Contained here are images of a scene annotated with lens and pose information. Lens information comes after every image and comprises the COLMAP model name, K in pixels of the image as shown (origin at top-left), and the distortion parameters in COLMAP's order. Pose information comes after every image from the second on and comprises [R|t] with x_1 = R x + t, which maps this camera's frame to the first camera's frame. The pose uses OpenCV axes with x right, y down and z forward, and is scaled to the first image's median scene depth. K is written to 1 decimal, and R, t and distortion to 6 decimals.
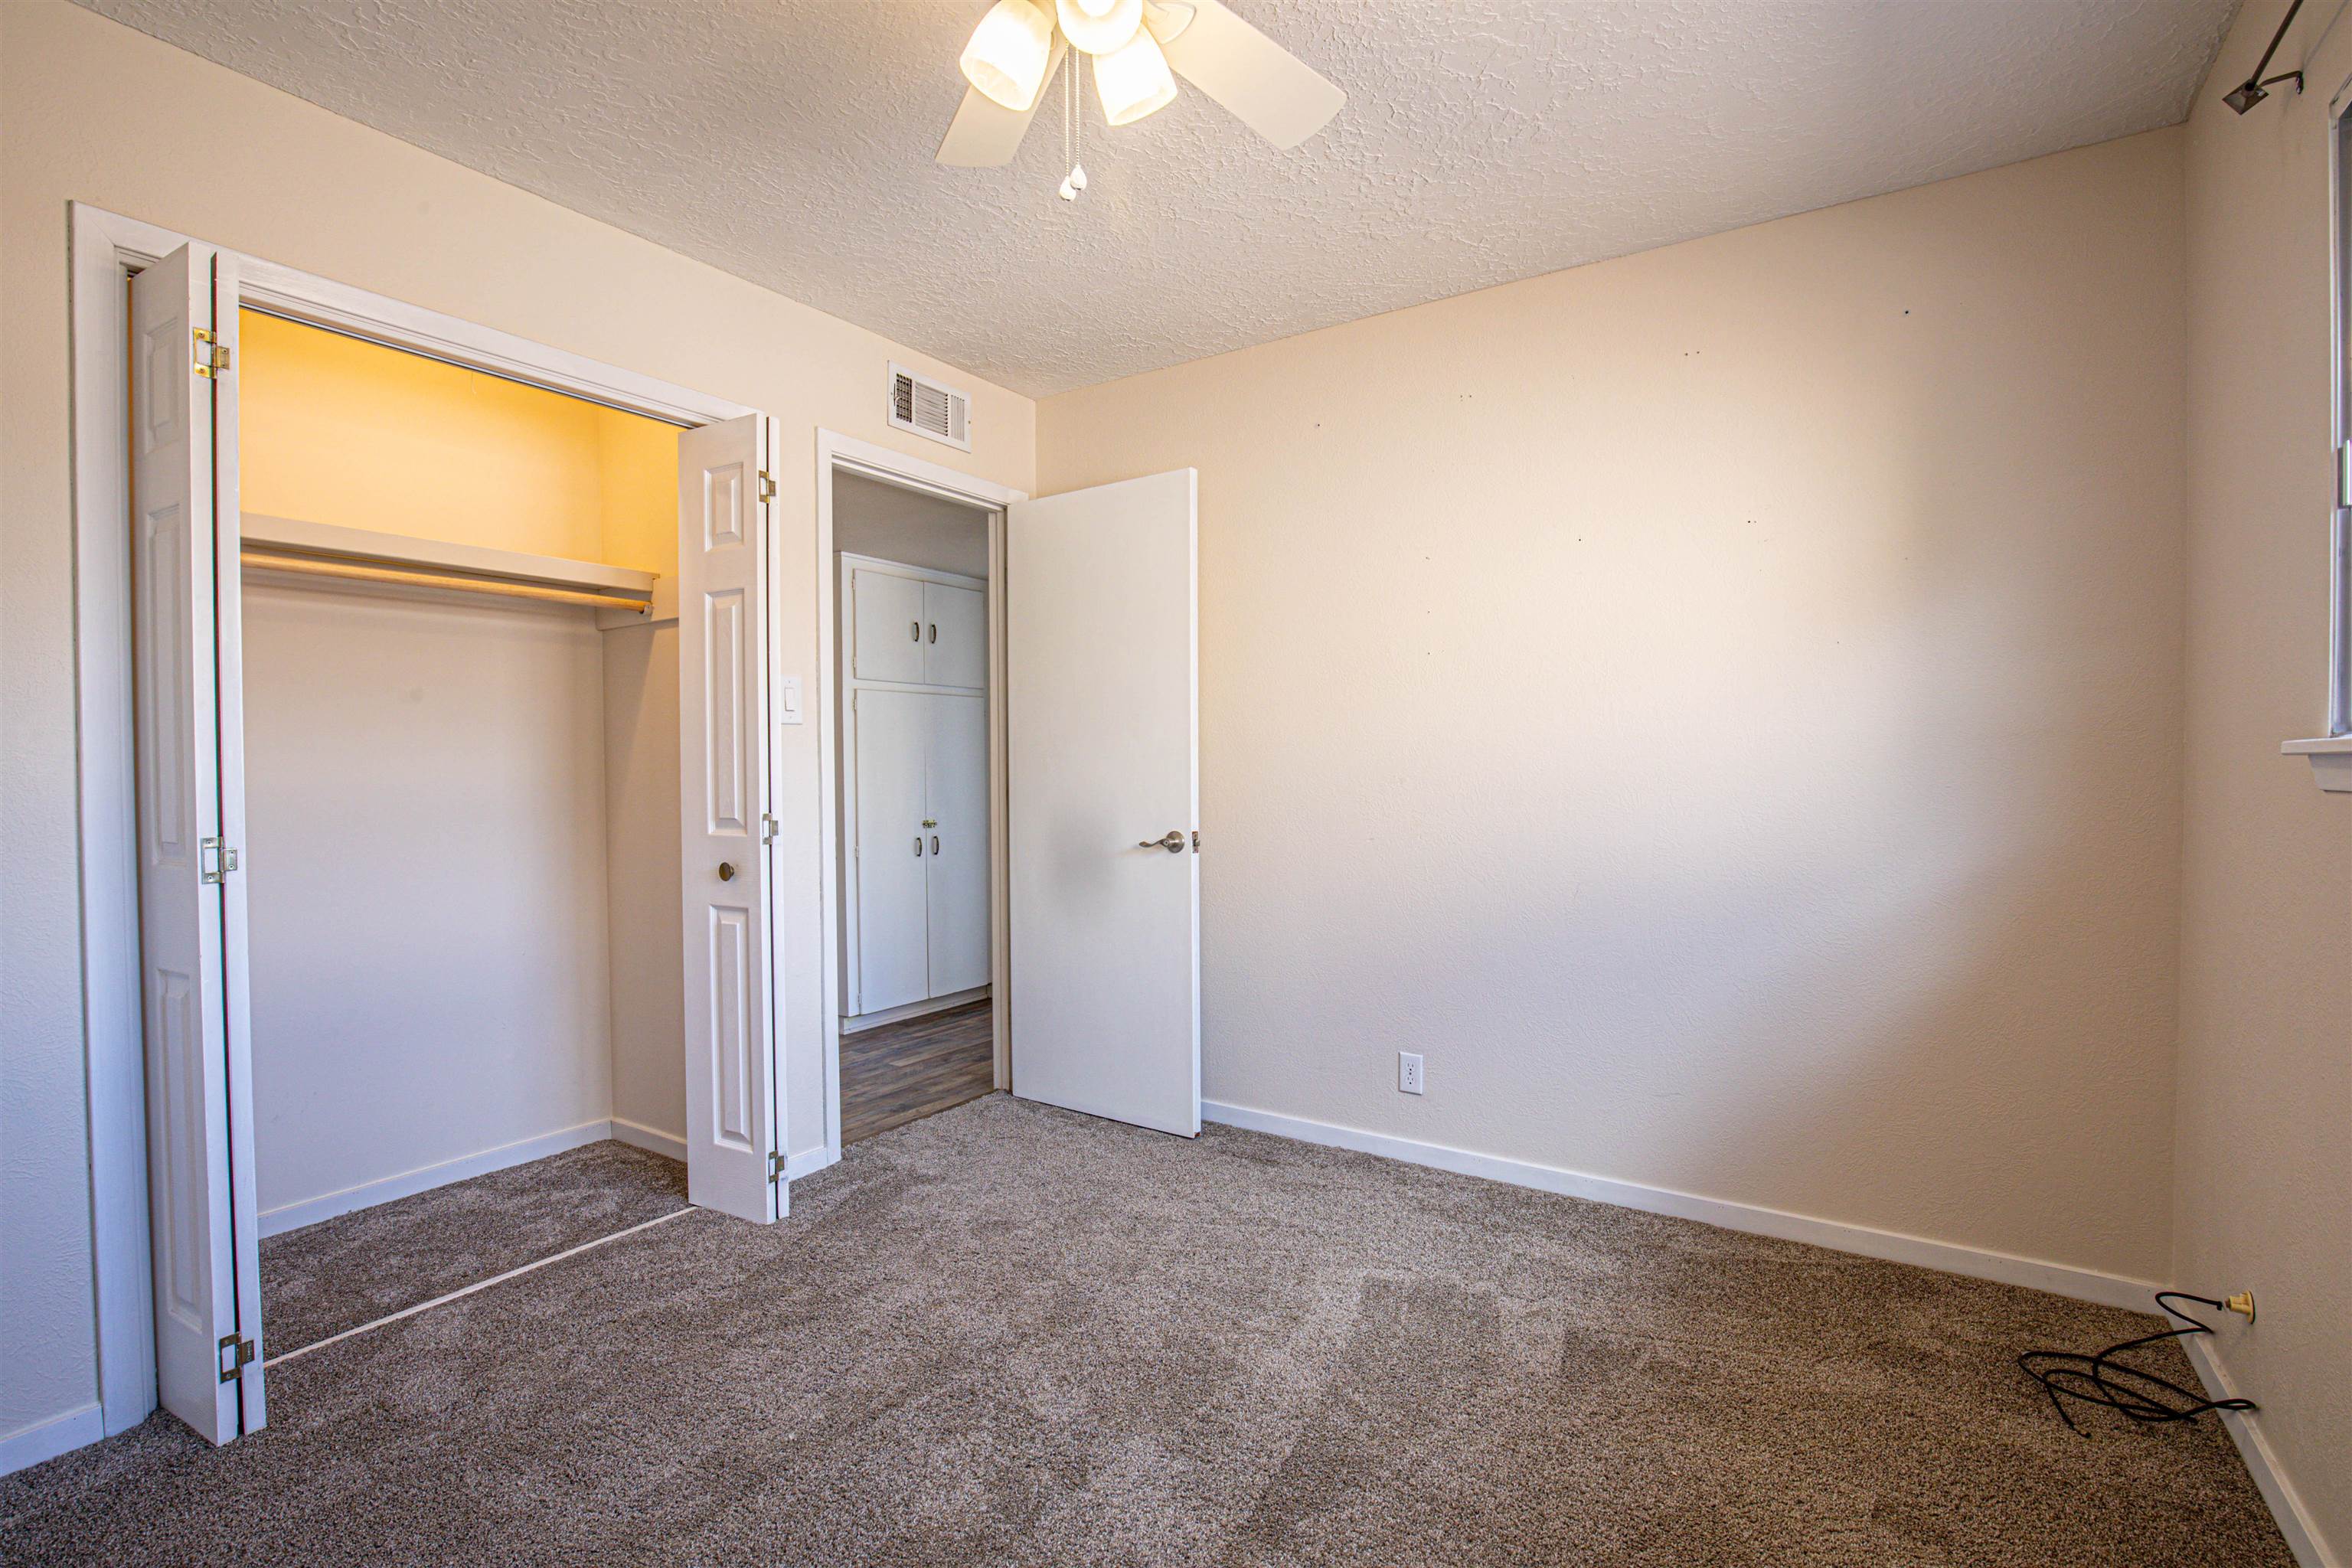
lens RADIAL K [[1077.7, 0, 1179.1], [0, 1077.7, 783.4], [0, 0, 1]] dist [-0.039275, 0.009279]
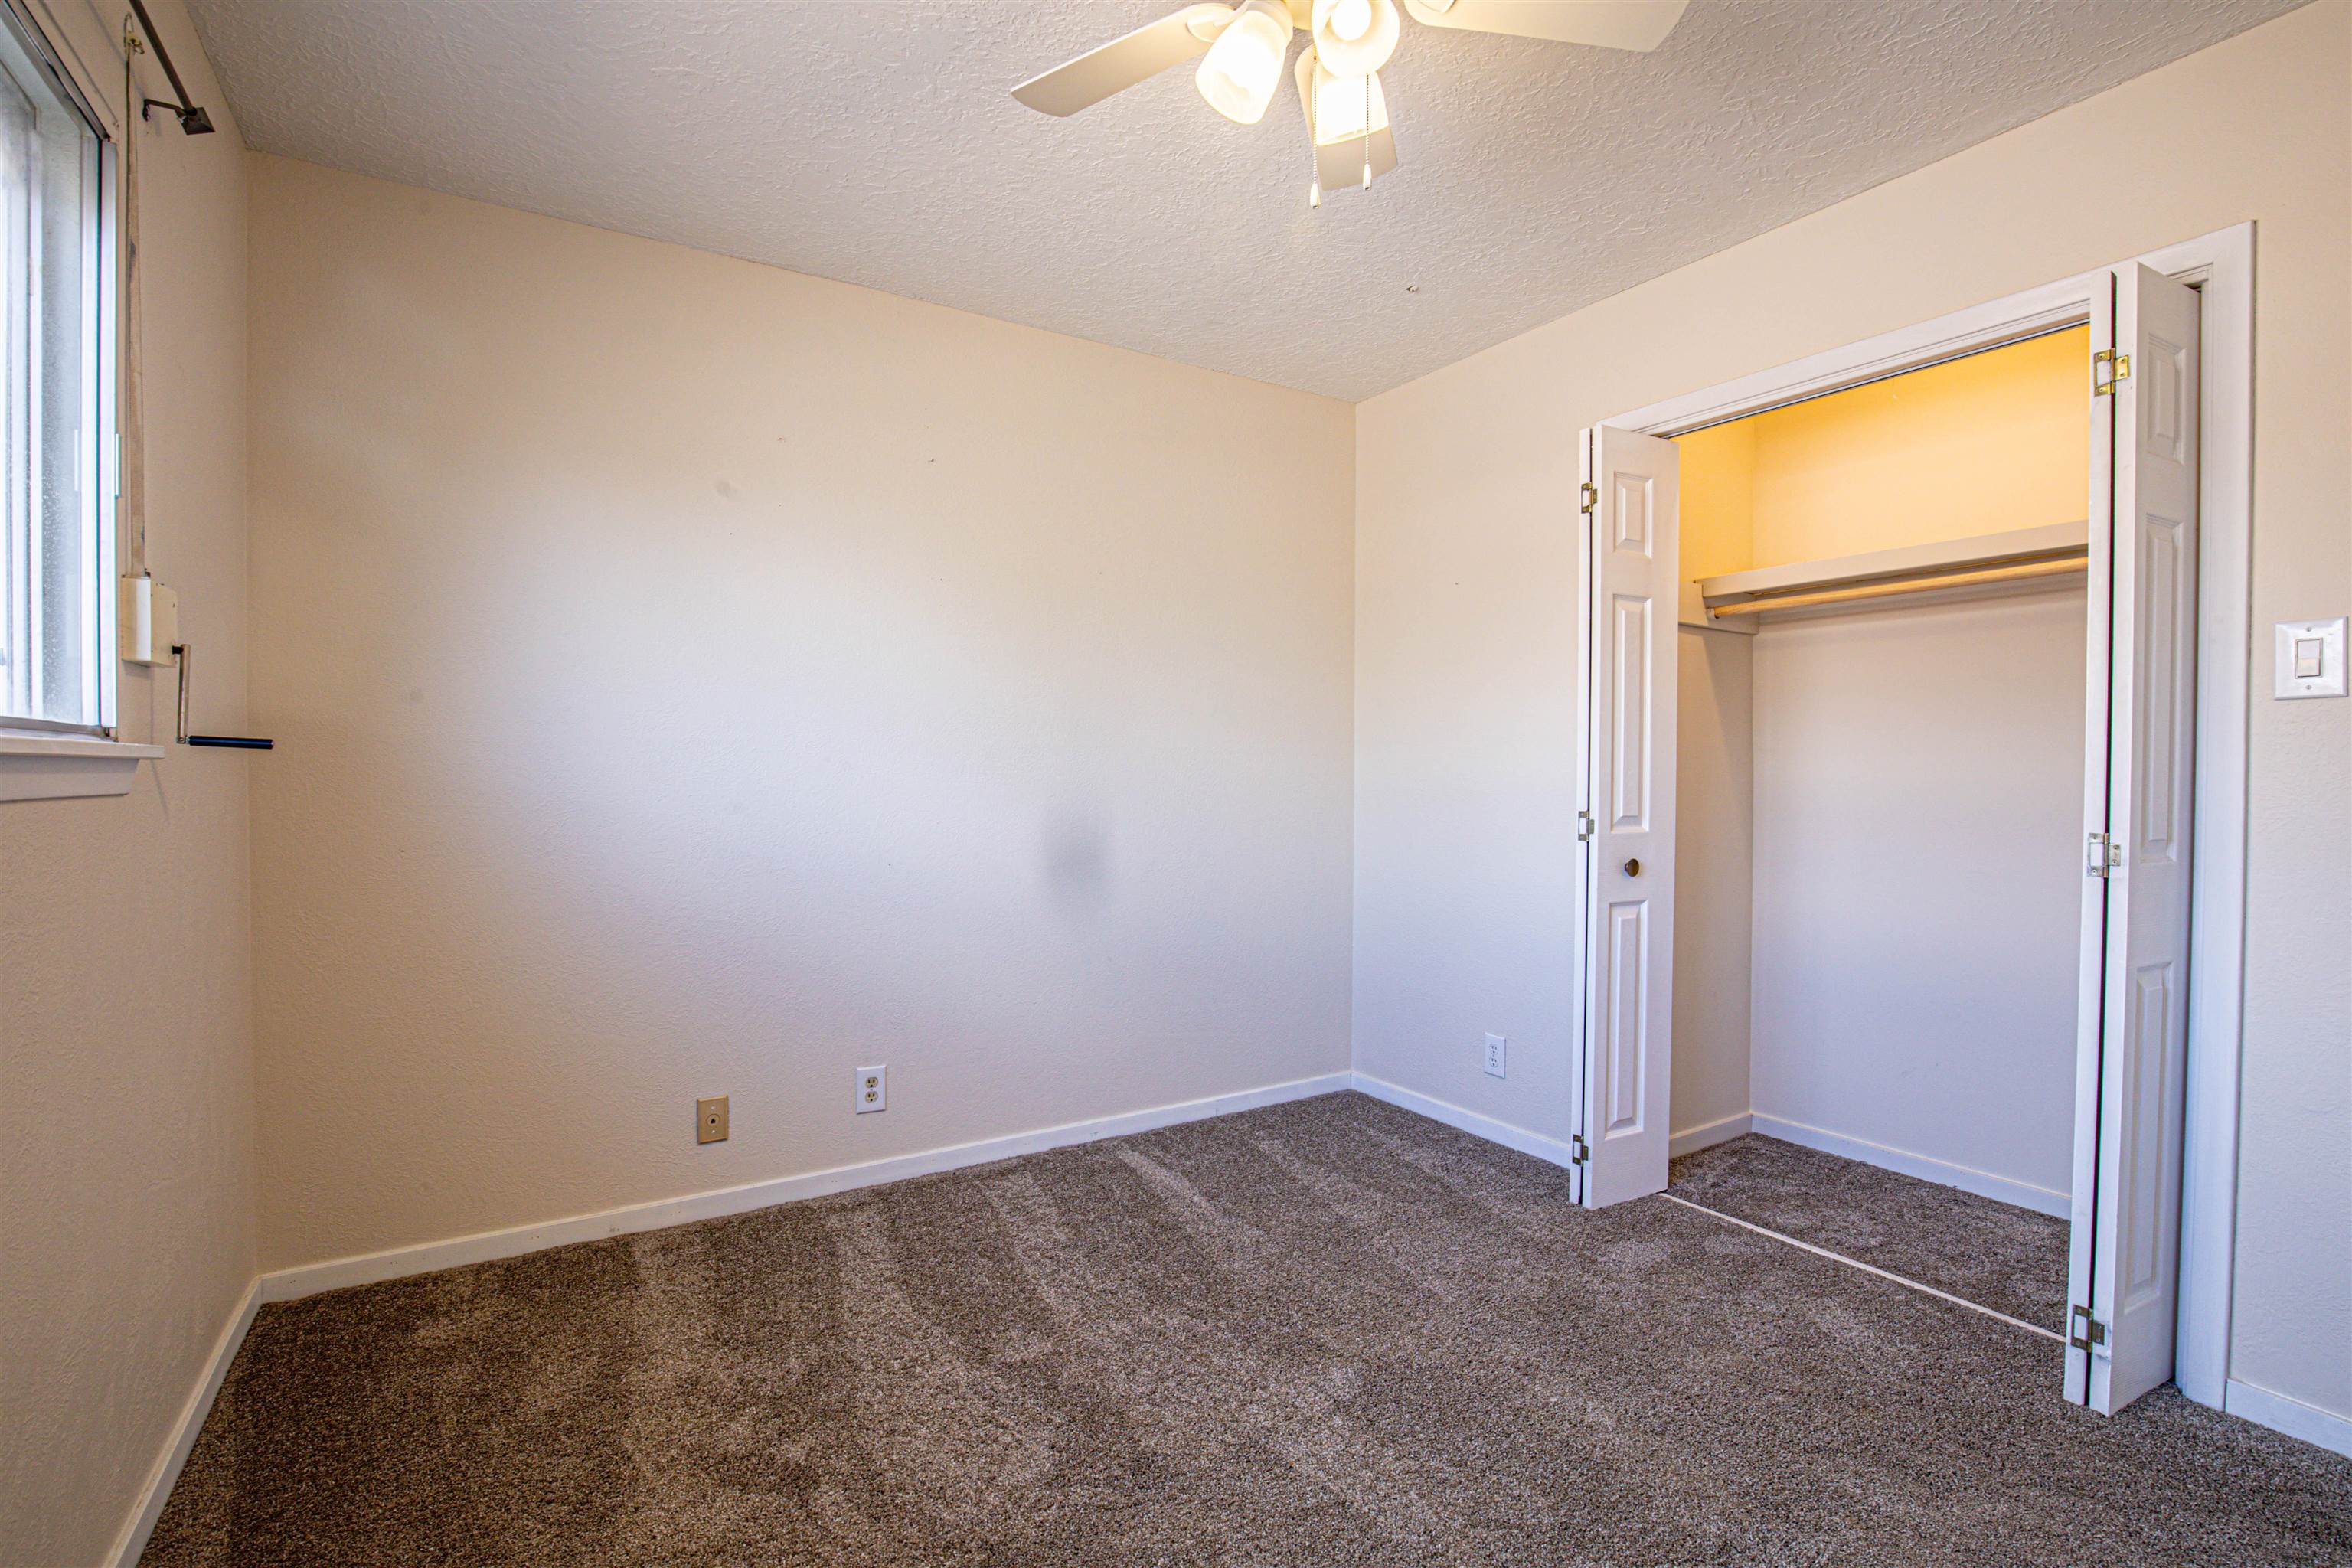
lens RADIAL K [[1077.7, 0, 1179.1], [0, 1077.7, 783.4], [0, 0, 1]] dist [-0.039275, 0.009279]
pose [[-0.429500, 0.012569, -0.902979, 0.417677], [-0.008900, 0.999796, 0.018150, -0.008453], [0.903023, 0.015832, -0.429301, 0.625037]]
